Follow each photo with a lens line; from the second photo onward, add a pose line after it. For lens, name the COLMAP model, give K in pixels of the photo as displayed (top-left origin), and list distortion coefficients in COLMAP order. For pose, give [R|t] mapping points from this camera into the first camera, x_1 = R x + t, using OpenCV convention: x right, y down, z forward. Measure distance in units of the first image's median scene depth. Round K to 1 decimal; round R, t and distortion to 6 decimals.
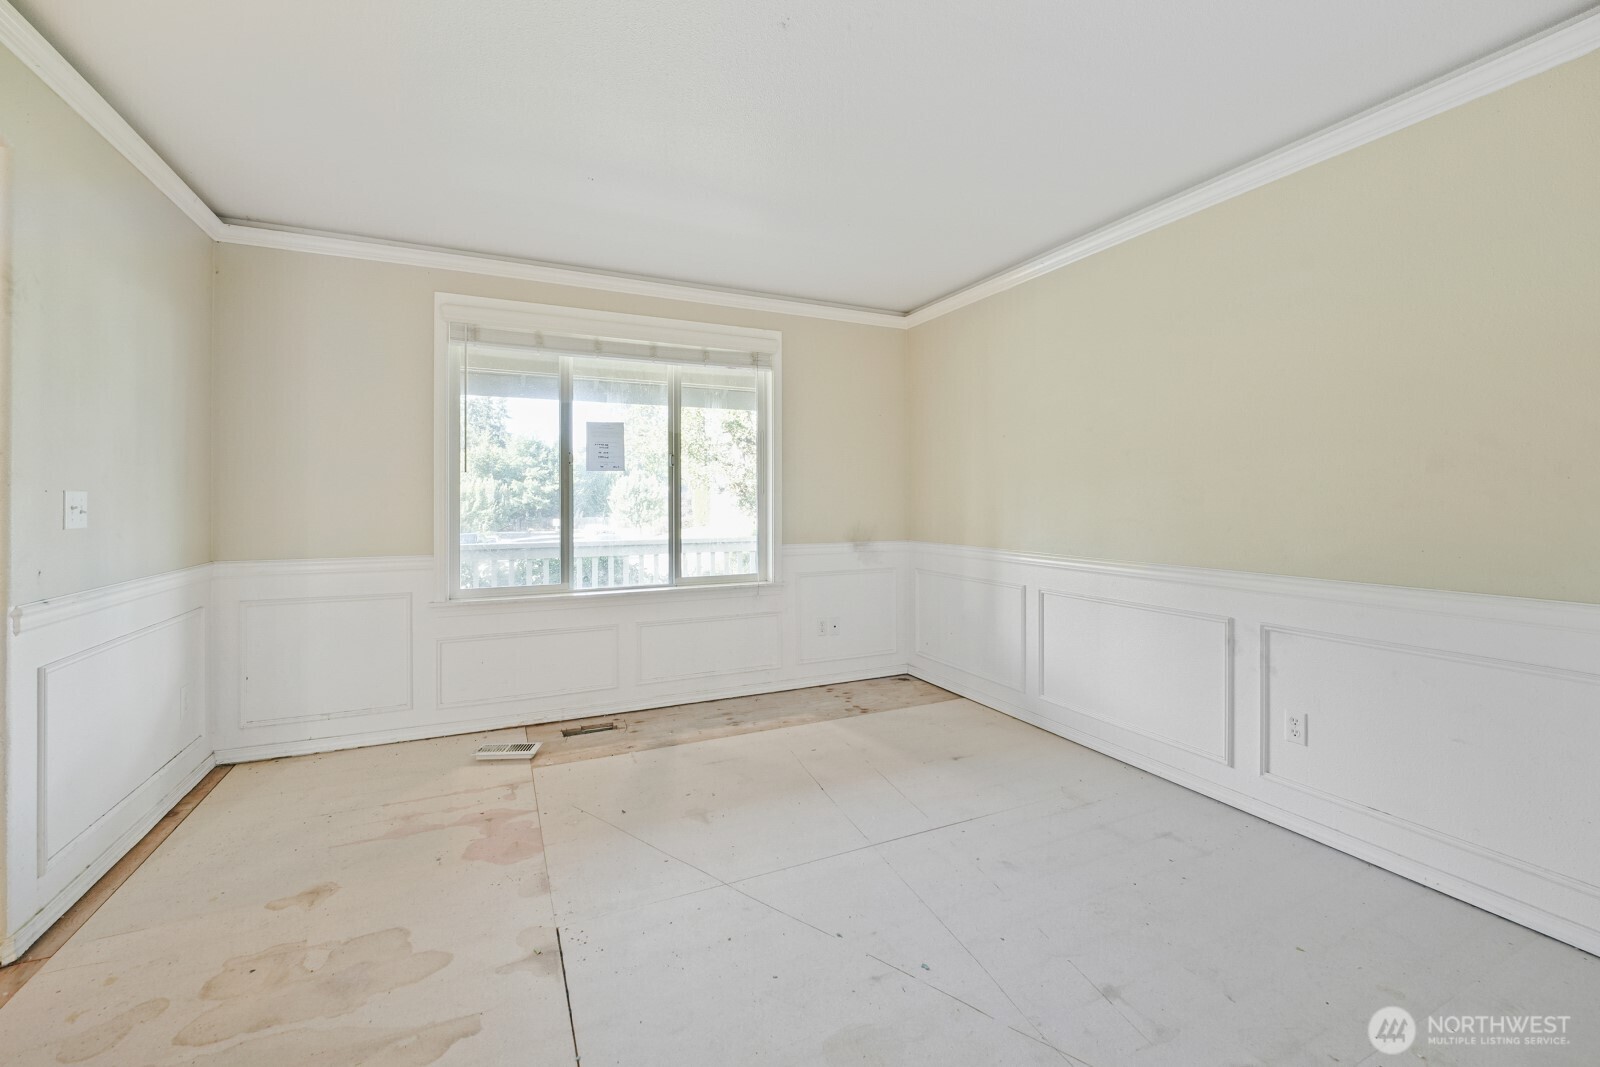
lens RADIAL K [[656.1, 0, 804.4], [0, 656.1, 499.3], [0, 0, 1]] dist [-0.018802, -0.000162]
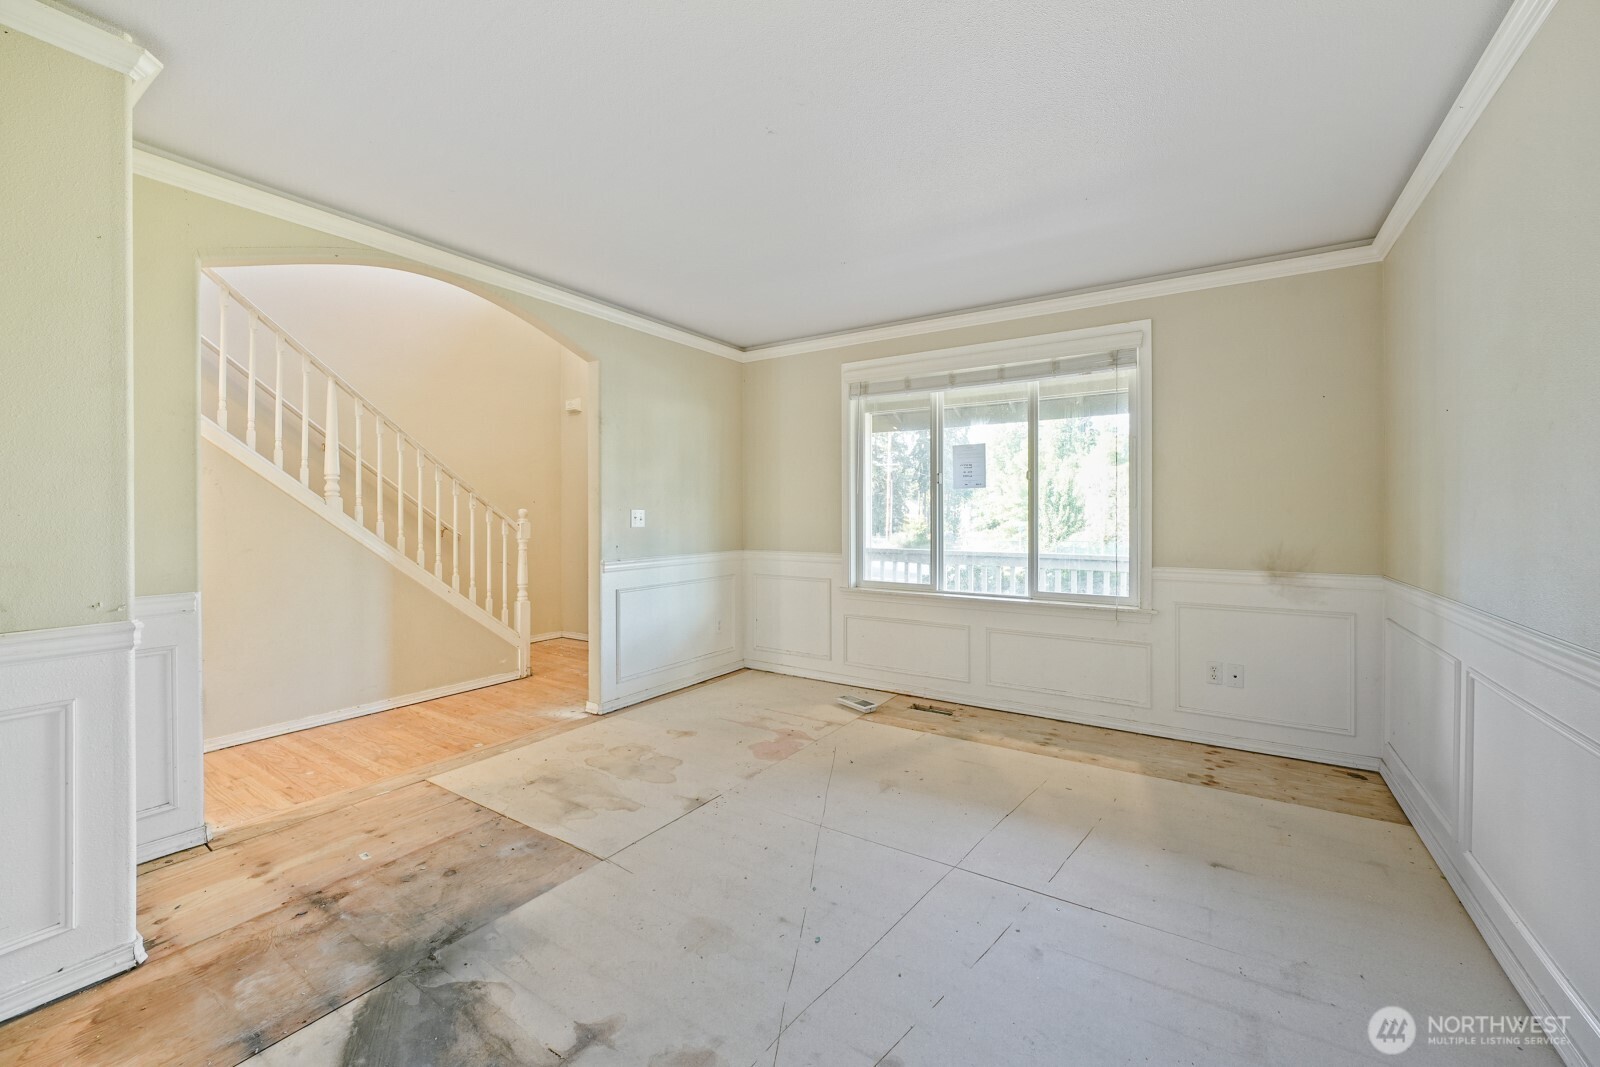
lens RADIAL K [[635.8, 0, 803.0], [0, 635.8, 526.3], [0, 0, 1]] dist [-0.017152, -0.000043]
pose [[0.522215, 0.018157, -0.852621, 0.503621], [-0.001242, 0.999788, 0.020530, -0.000581], [0.852813, -0.009662, 0.522127, 0.202653]]
